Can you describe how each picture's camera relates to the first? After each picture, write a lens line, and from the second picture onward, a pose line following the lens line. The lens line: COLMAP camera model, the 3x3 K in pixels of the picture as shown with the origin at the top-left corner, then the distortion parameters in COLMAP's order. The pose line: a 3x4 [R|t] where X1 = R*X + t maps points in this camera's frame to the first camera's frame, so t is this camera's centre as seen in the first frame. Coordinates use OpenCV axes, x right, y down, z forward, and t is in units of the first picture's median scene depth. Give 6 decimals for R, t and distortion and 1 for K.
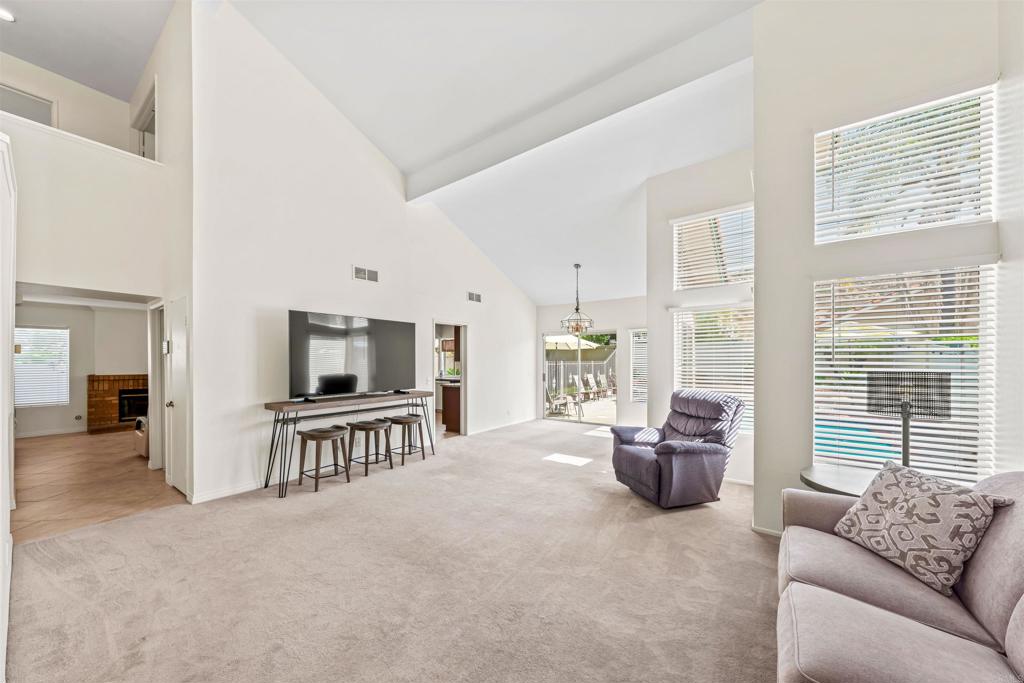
lens RADIAL K [[354.8, 0, 512.0], [0, 354.8, 363.7], [0, 0, 1]] dist [-0.002469, -0.000238]
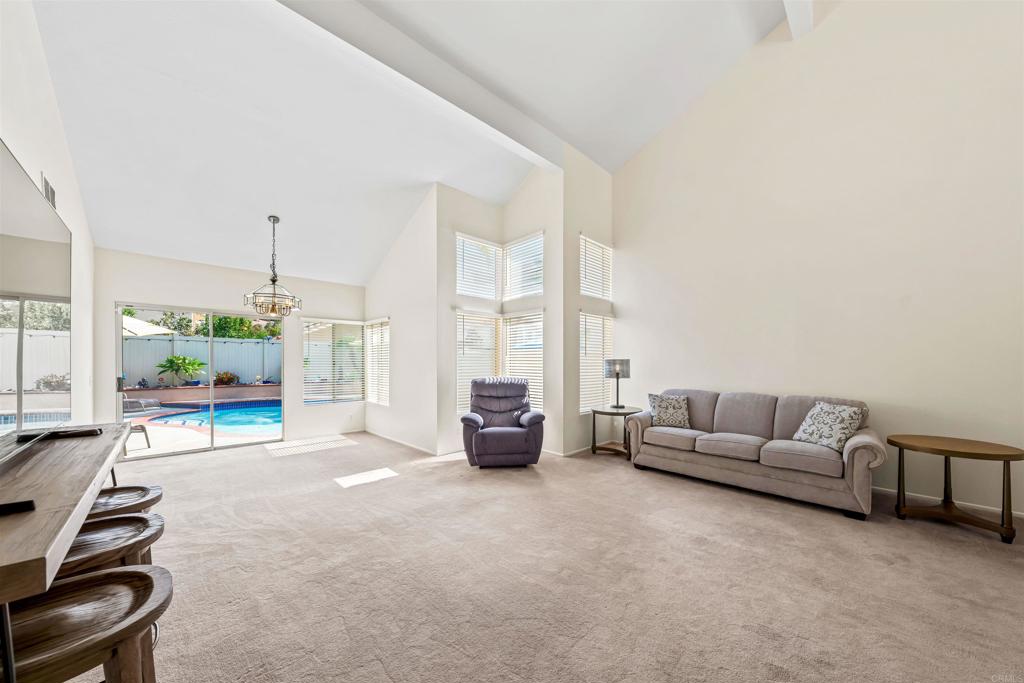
lens RADIAL K [[354.8, 0, 513.3], [0, 354.8, 359.7], [0, 0, 1]] dist [-0.002469, -0.000238]
pose [[0.175068, 0.008503, 0.984520, -0.783009], [0.006636, 0.999930, -0.009816, 0.025865], [-0.984534, 0.008251, 0.174999, 0.744090]]
